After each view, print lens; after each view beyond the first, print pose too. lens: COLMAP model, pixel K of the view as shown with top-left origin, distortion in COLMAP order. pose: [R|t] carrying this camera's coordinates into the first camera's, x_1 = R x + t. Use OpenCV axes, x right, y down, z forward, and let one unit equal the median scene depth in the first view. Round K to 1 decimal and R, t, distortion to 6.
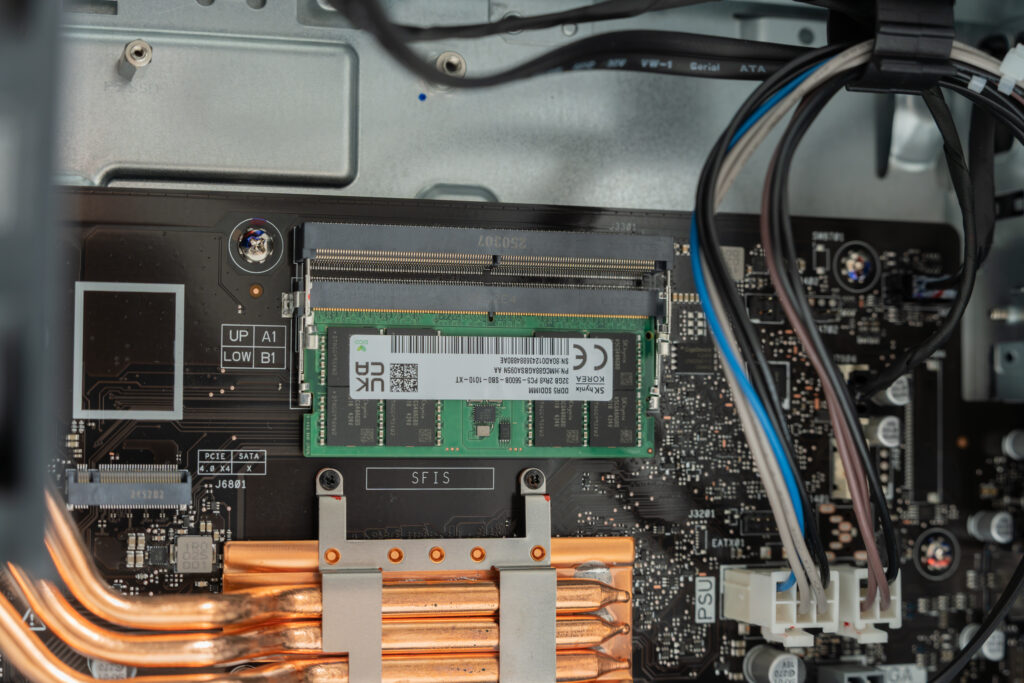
lens RADIAL K [[1750.9, 0, 514.3], [0, 1750.9, 341.6], [0, 0, 1]] dist [-0.149853, 0.000000]
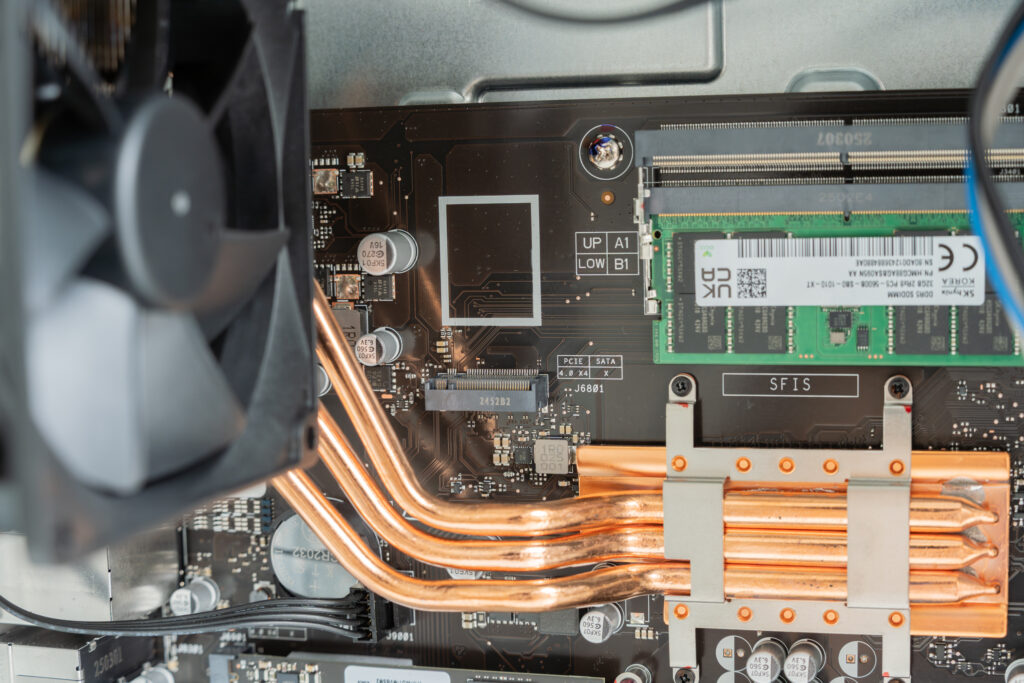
lens RADIAL K [[1750.9, 0, 511.4], [0, 1750.9, 347.0], [0, 0, 1]] dist [-0.149853, 0.000000]
pose [[0.844366, 0.027928, -0.535038, 0.342372], [0.056777, 0.988353, 0.141194, -0.088482], [0.532749, -0.149597, 0.832946, 0.120586]]
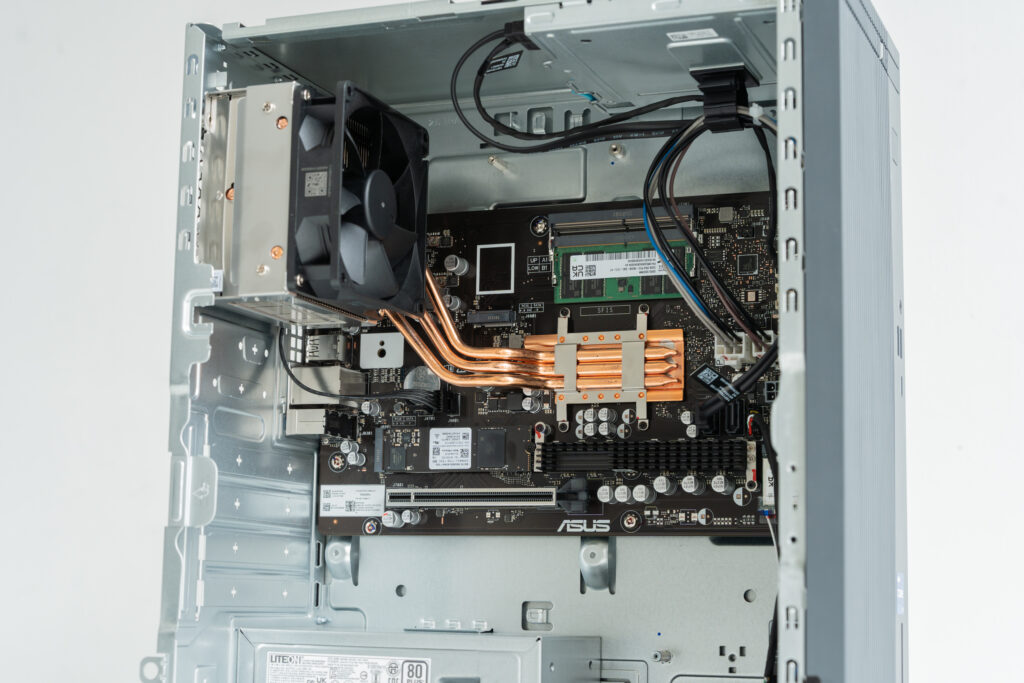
lens RADIAL K [[1750.9, 0, 513.3], [0, 1750.9, 342.7], [0, 0, 1]] dist [-0.149853, 0.000000]
pose [[0.797162, -0.081969, -0.598175, 1.371198], [0.018707, 0.993619, -0.111227, 0.408499], [0.603475, 0.077475, 0.793609, -1.092811]]
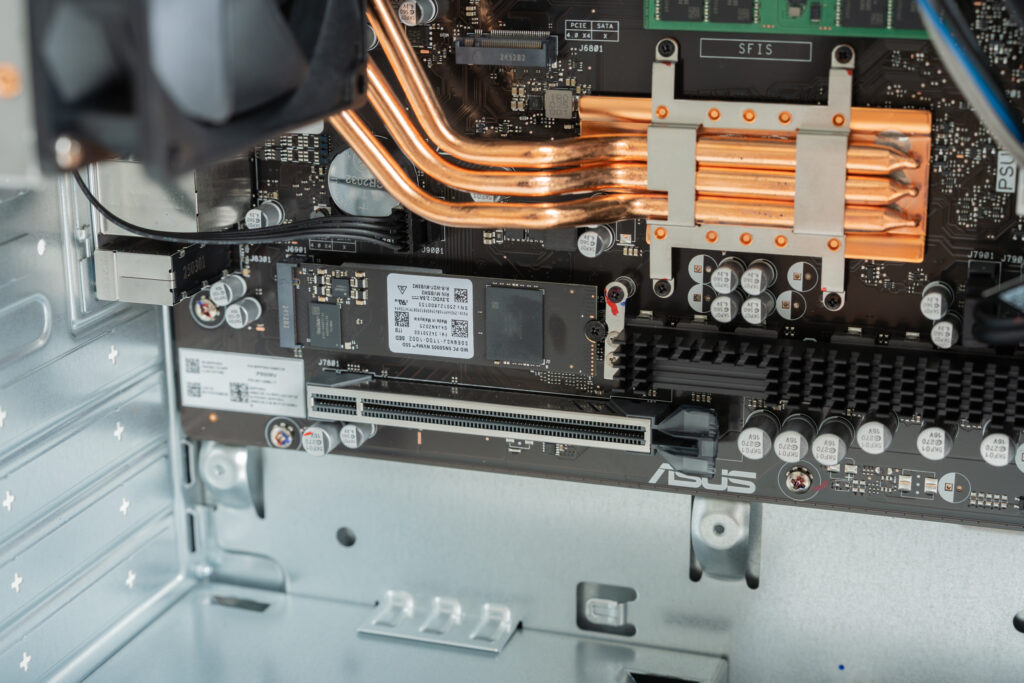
lens RADIAL K [[1750.9, 0, 485.2], [0, 1750.9, 348.4], [0, 0, 1]] dist [-0.149853, 0.000000]
pose [[0.817724, 0.153378, -0.554800, 0.487043], [0.045727, 0.943490, 0.328231, -0.124602], [0.573792, -0.293772, 0.764501, -0.051373]]
